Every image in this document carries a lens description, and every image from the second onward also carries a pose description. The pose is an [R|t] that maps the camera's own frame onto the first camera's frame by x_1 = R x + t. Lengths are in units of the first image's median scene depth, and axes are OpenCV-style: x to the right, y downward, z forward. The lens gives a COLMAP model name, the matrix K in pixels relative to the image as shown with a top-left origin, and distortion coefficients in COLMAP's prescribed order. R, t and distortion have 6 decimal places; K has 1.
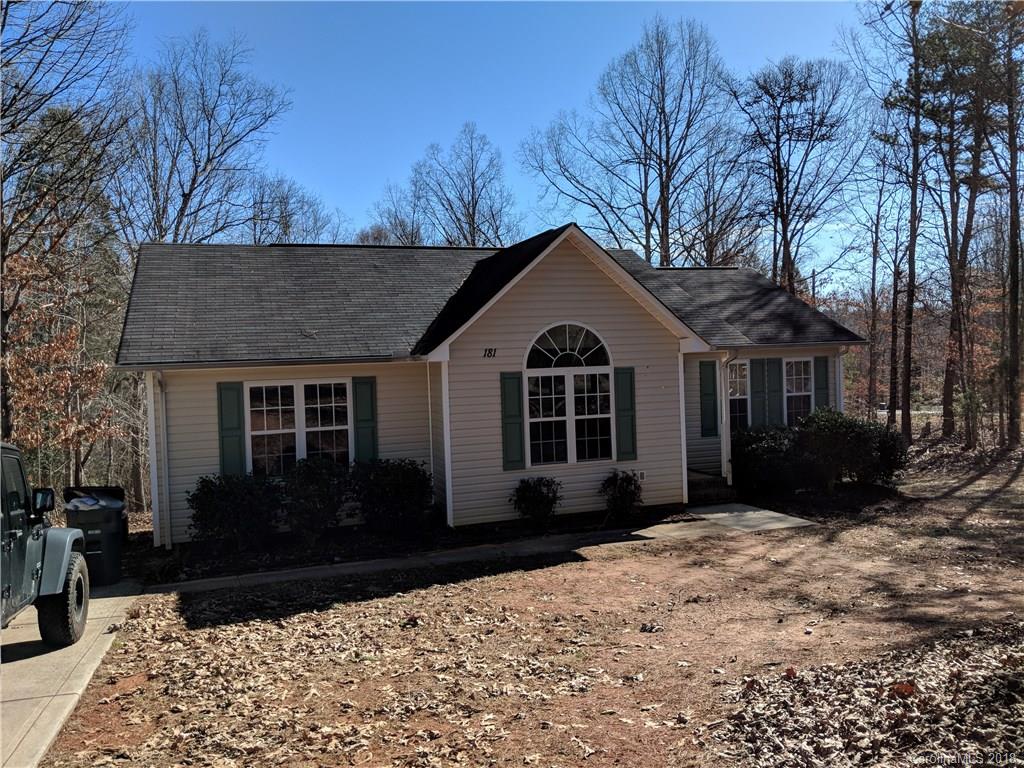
lens RADIAL K [[812.8, 0, 506.5], [0, 812.8, 383.0], [0, 0, 1]] dist [0.056761, -0.062645]
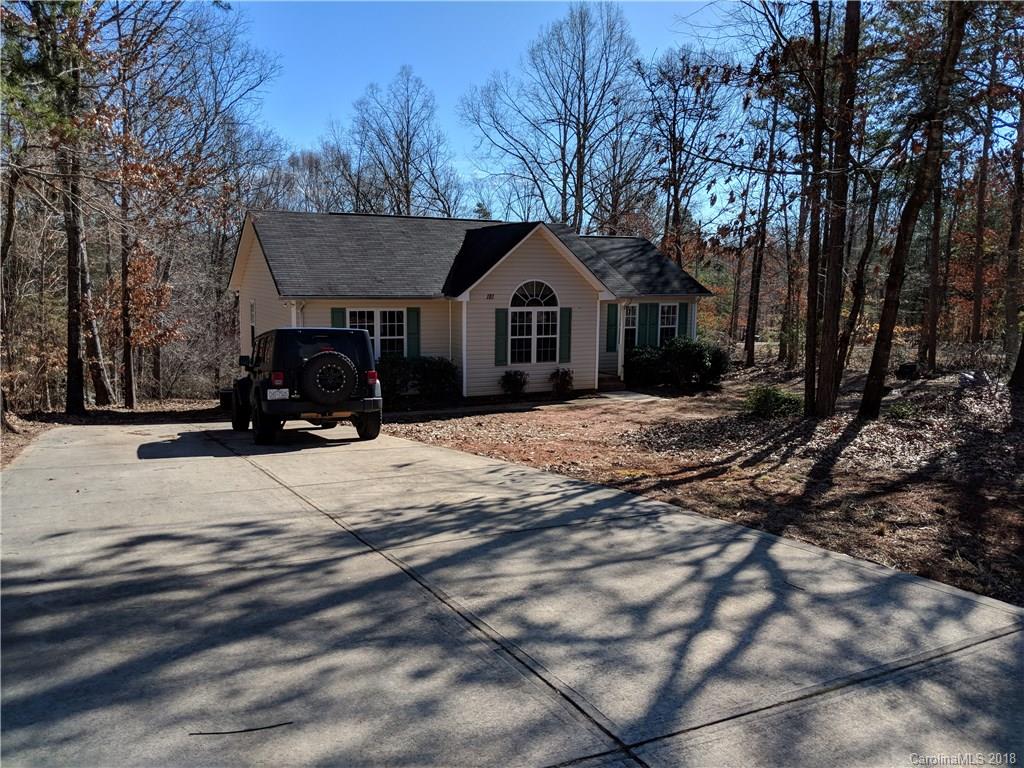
lens RADIAL K [[812.8, 0, 517.6], [0, 812.8, 386.7], [0, 0, 1]] dist [0.056761, -0.062645]
pose [[0.990167, 0.025658, 0.137519, -0.134952], [-0.039110, 0.994610, 0.096026, -0.010556], [-0.134314, -0.100460, 0.985833, -0.494174]]
